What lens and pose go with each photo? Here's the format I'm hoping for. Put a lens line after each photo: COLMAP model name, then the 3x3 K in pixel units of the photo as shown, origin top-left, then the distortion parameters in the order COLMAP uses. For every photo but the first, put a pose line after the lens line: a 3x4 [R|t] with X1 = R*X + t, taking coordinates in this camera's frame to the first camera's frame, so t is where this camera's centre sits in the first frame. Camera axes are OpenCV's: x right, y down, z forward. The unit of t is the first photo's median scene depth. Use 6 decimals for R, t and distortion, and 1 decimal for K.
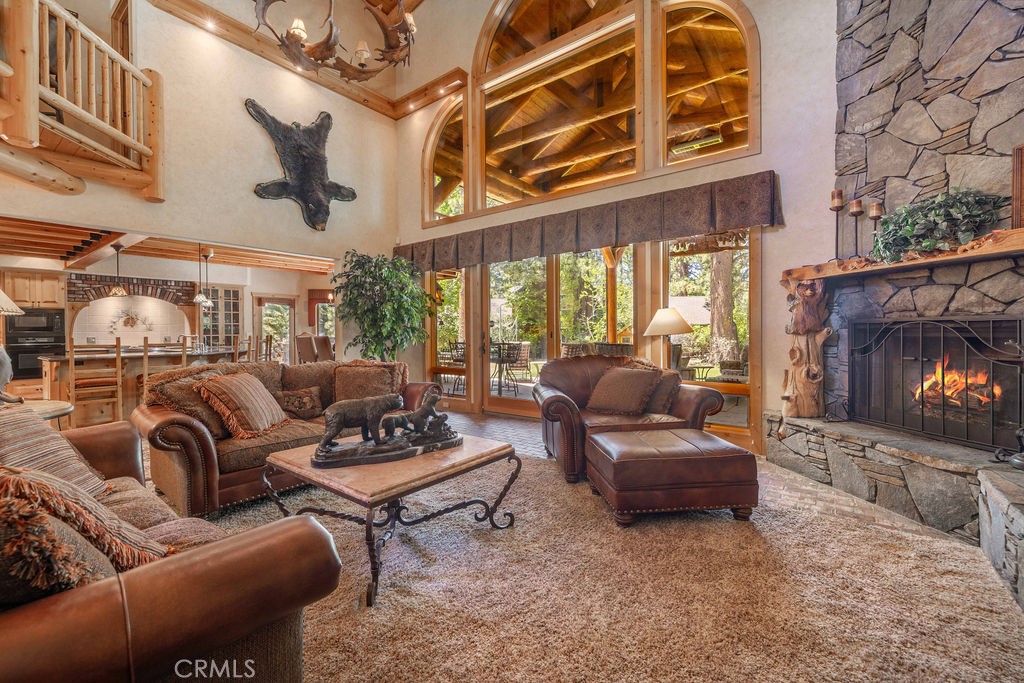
lens RADIAL K [[432.7, 0, 485.6], [0, 432.7, 334.4], [0, 0, 1]] dist [-0.002012, -0.001801]
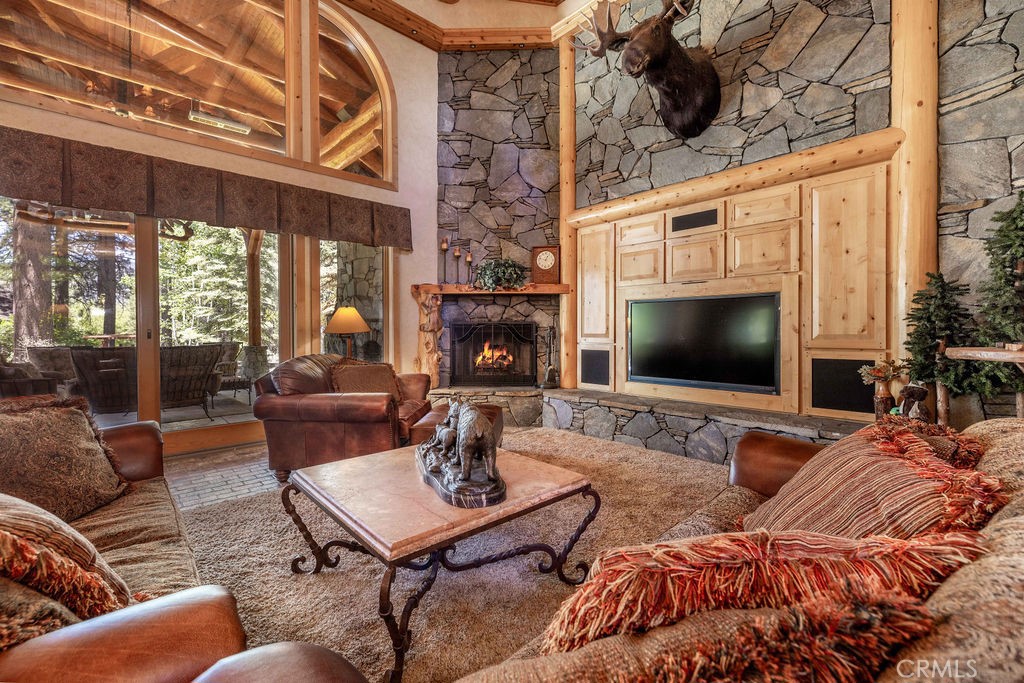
lens RADIAL K [[432.7, 0, 514.2], [0, 432.7, 333.7], [0, 0, 1]] dist [-0.002012, -0.001801]
pose [[0.132873, -0.004110, 0.991125, -0.709665], [0.008208, 0.999962, 0.003047, 0.006192], [-0.991099, 0.007731, 0.132902, 0.566415]]
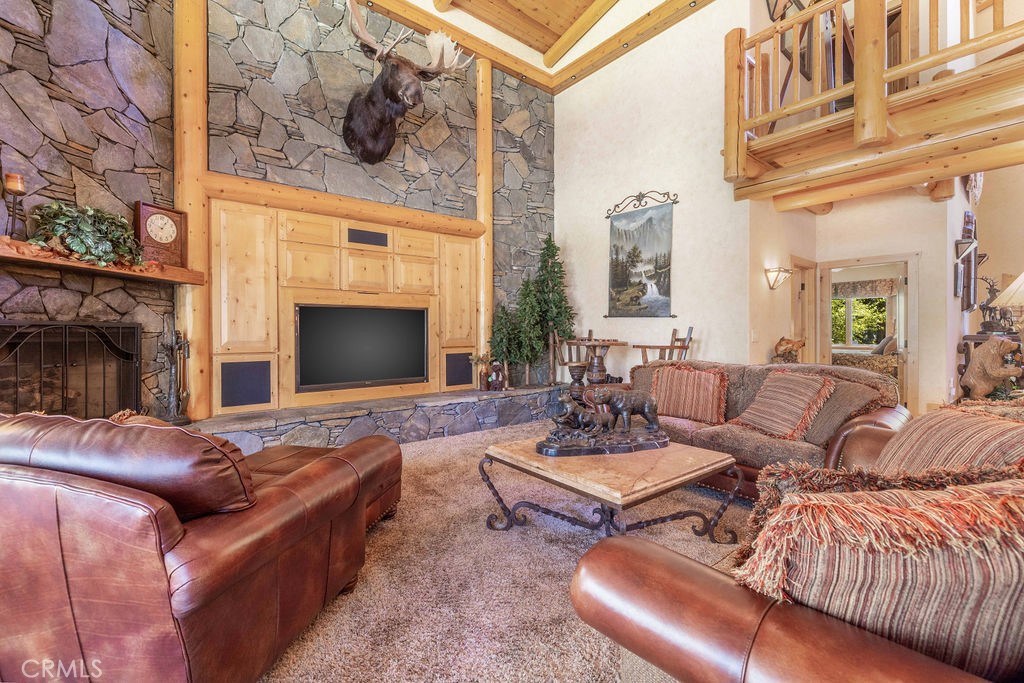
lens RADIAL K [[432.7, 0, 507.0], [0, 432.7, 334.8], [0, 0, 1]] dist [-0.002012, -0.001801]
pose [[-0.976634, 0.010171, 0.214667, -0.137586], [0.012159, 0.999895, 0.007944, -0.004370], [-0.214563, 0.010368, -0.976655, 1.483725]]
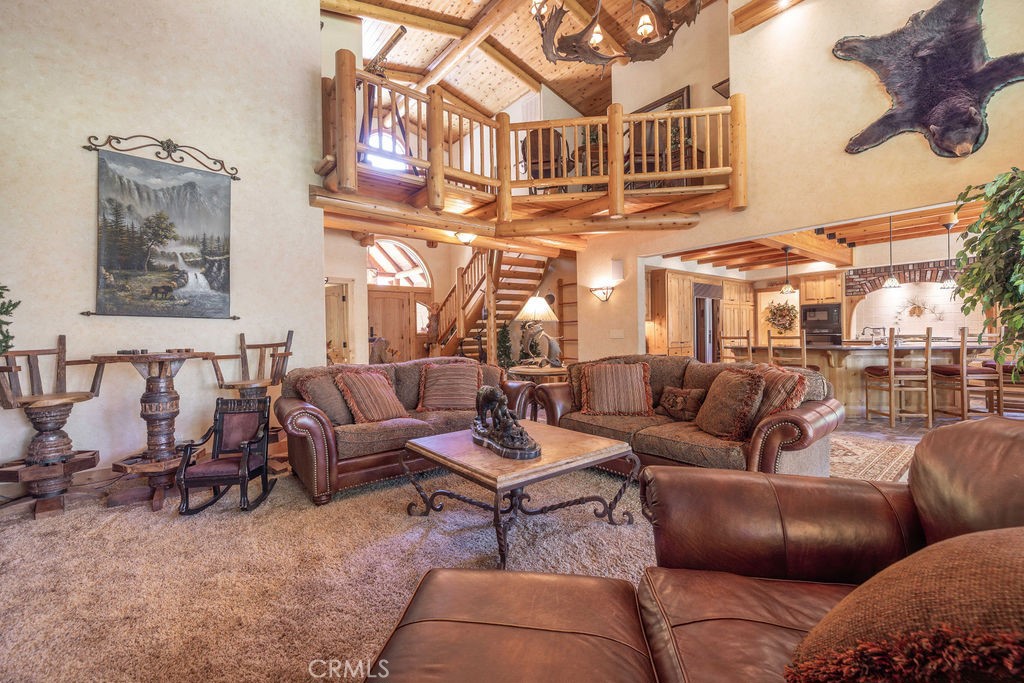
lens RADIAL K [[432.7, 0, 513.3], [0, 432.7, 341.5], [0, 0, 1]] dist [-0.002012, -0.001801]
pose [[-0.215847, 0.026853, -0.976058, 0.651210], [0.015139, 0.999594, 0.024152, -0.001090], [0.976310, -0.009563, -0.216166, 0.909898]]
